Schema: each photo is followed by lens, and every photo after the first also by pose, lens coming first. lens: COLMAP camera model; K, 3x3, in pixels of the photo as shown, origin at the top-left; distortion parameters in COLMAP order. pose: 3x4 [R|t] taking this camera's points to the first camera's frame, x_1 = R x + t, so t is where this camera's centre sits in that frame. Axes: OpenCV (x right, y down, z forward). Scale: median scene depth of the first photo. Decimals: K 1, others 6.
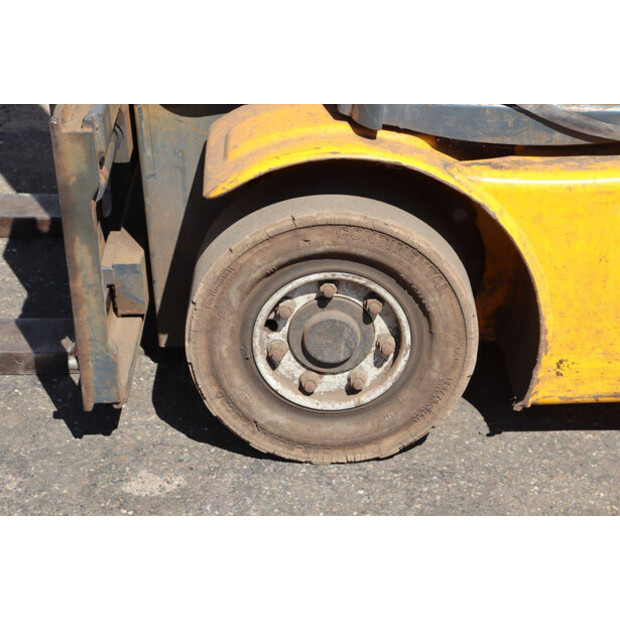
lens RADIAL K [[1381.2, 0, 311.0], [0, 1381.2, 310.1], [0, 0, 1]] dist [0.294560, 0.000000]
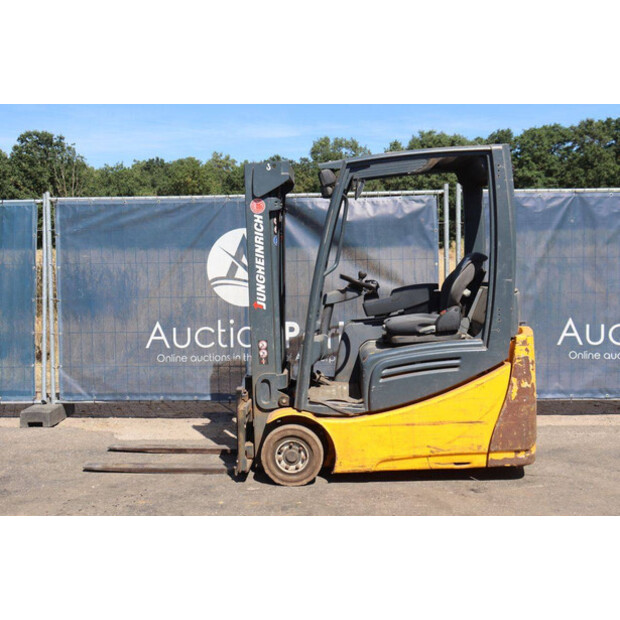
lens RADIAL K [[720.1, 0, 315.5], [0, 720.1, 290.6], [0, 0, 1]] dist [0.017649, 0.000000]
pose [[0.998943, 0.003327, -0.045848, 0.203009], [-0.021773, 0.912654, -0.408152, 0.501115], [0.040486, 0.408718, 0.911762, -1.446738]]
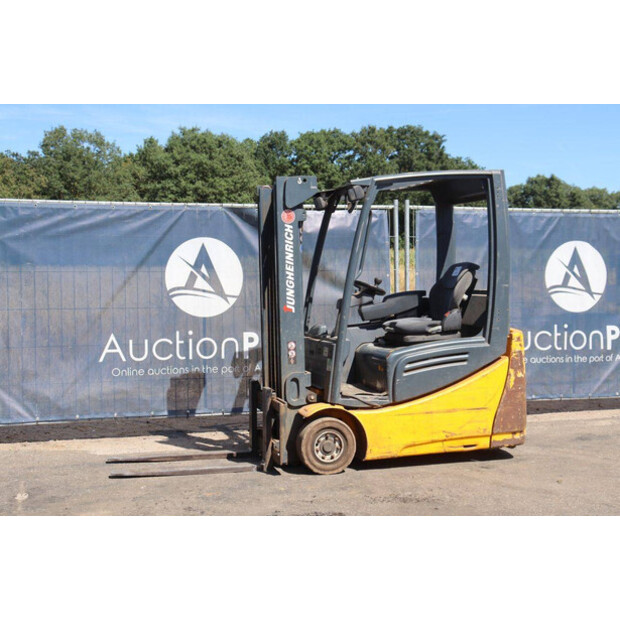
lens RADIAL K [[887.5, 0, 314.9], [0, 887.5, 285.6], [0, 0, 1]] dist [0.120803, 0.000000]
pose [[0.965267, 0.007098, 0.261169, -0.888763], [0.110109, 0.895468, -0.431292, 0.894566], [-0.236930, 0.445069, 0.863584, -2.075764]]
